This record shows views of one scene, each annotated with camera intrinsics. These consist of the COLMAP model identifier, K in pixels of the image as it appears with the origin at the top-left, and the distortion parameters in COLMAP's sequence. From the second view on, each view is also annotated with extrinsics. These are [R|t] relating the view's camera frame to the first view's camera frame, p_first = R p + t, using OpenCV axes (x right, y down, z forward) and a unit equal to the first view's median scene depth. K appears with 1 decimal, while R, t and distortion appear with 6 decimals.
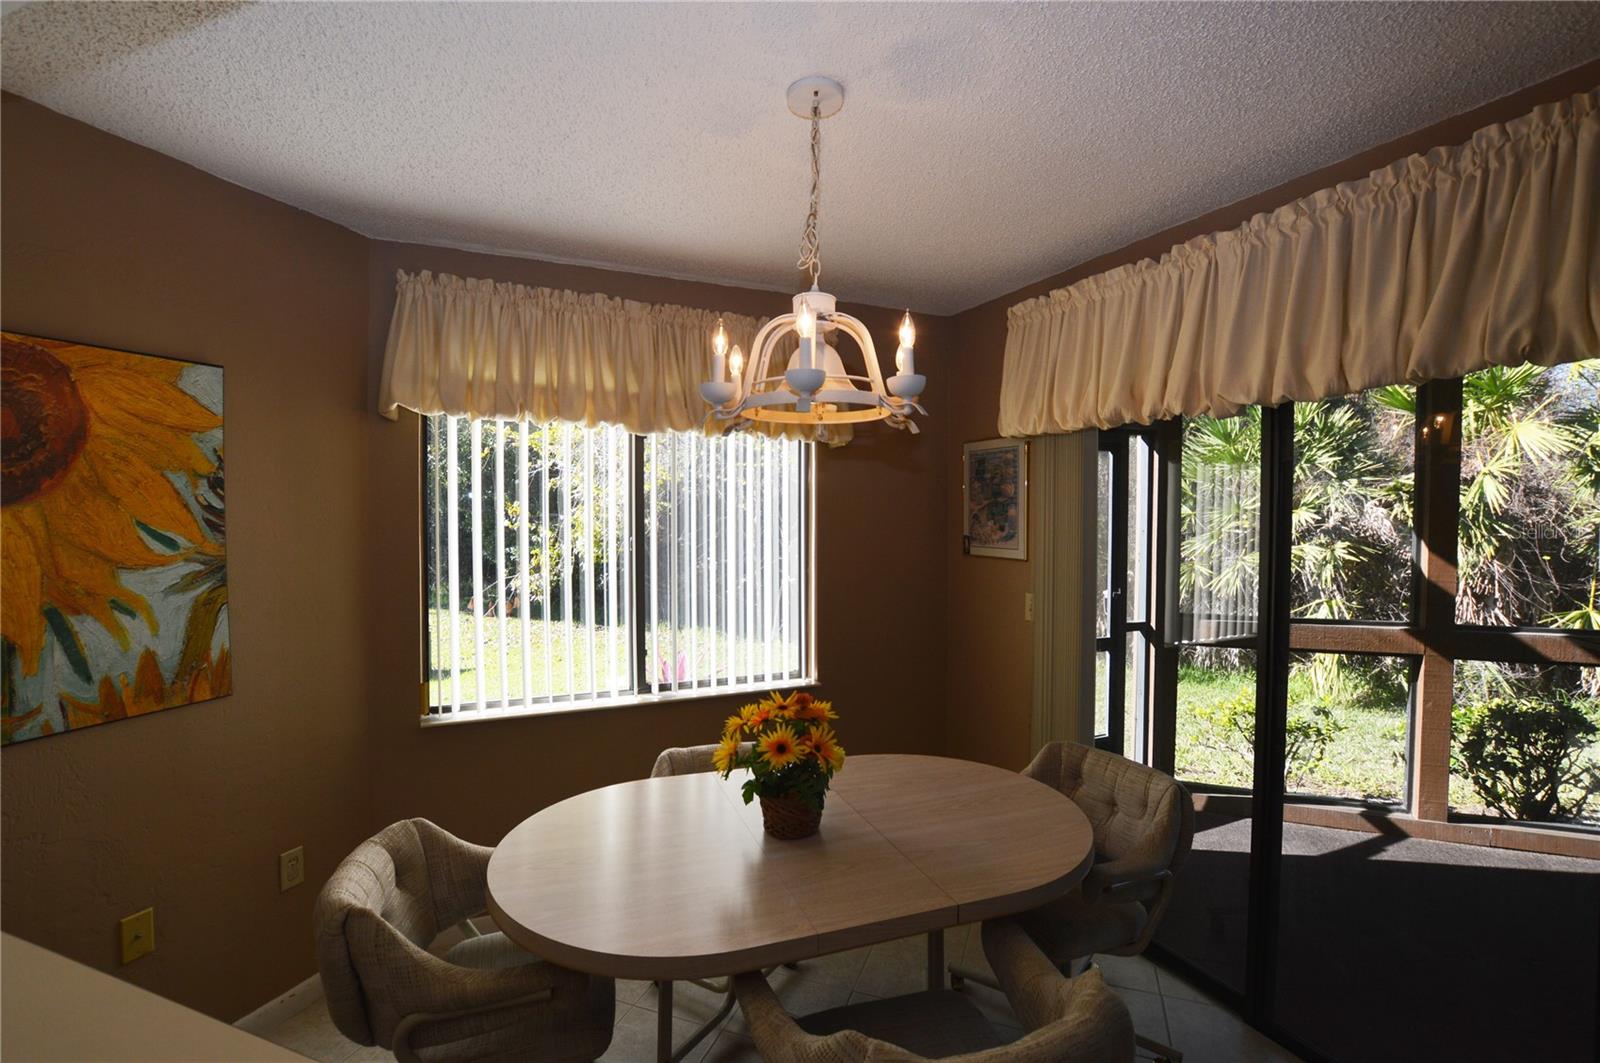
lens RADIAL K [[709.8, 0, 798.8], [0, 709.8, 535.6], [0, 0, 1]] dist [-0.035382, 0.003113]
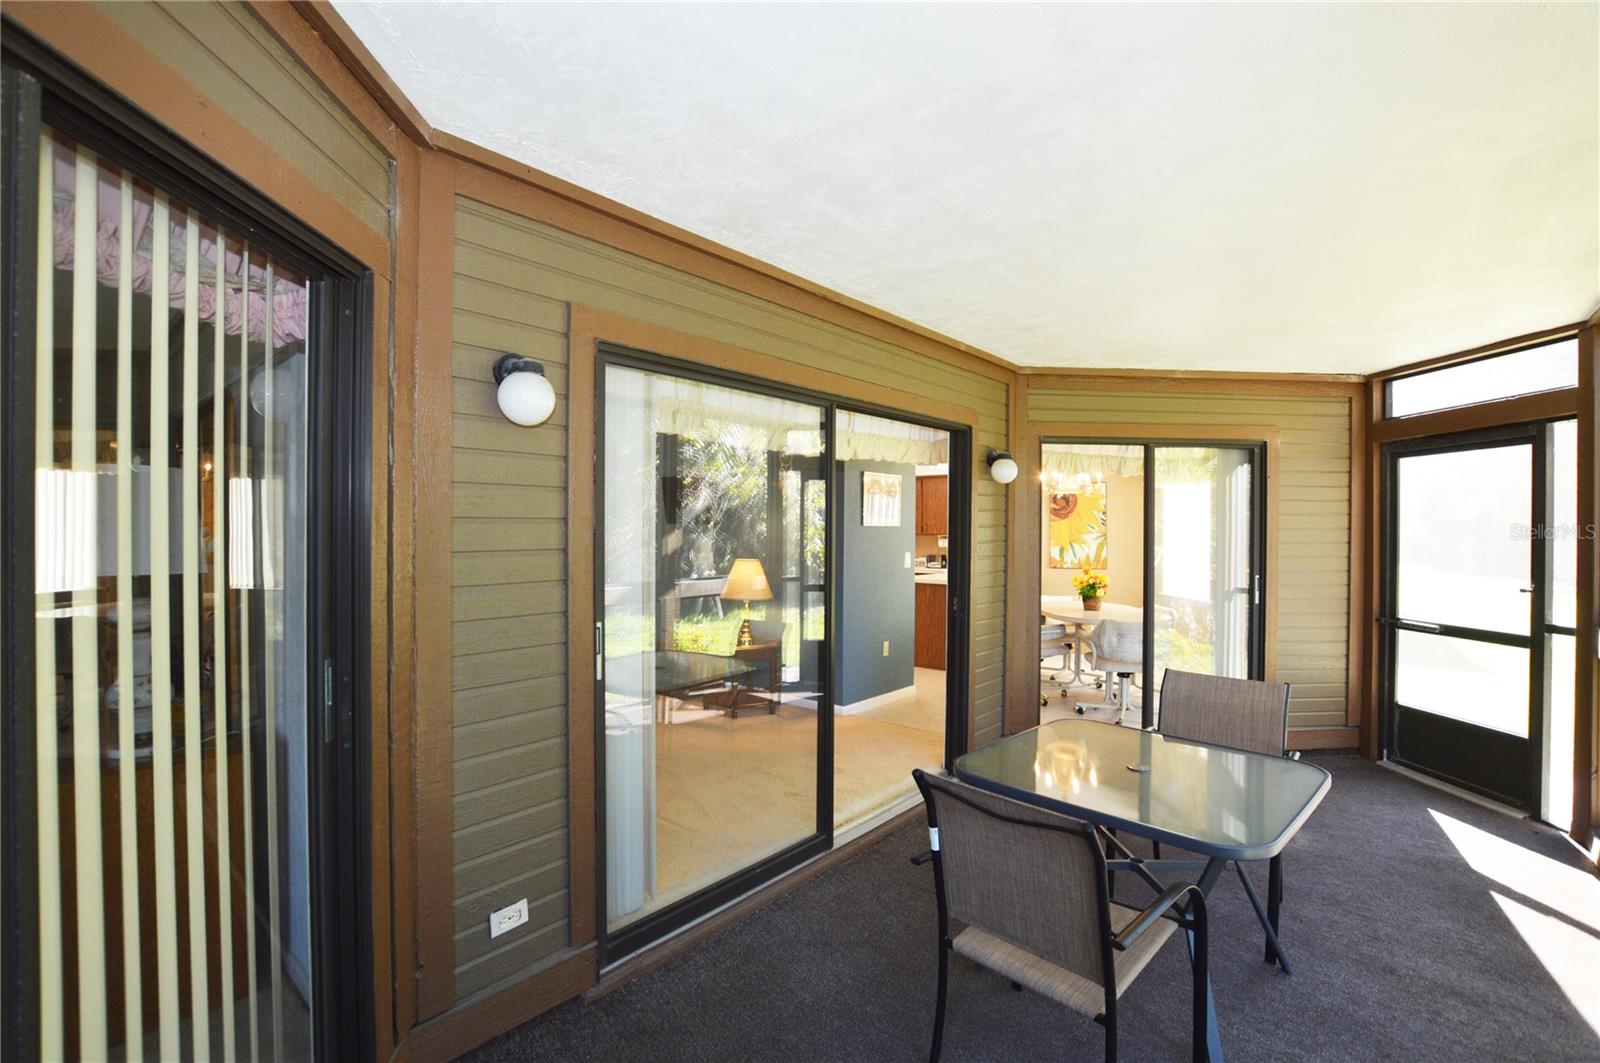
lens RADIAL K [[709.8, 0, 800.6], [0, 709.8, 533.0], [0, 0, 1]] dist [-0.035382, 0.003113]
pose [[-0.359705, 0.002151, -0.933063, 3.739902], [-0.021374, 0.999716, 0.010544, 0.033471], [0.932821, 0.023736, -0.359557, 0.920201]]
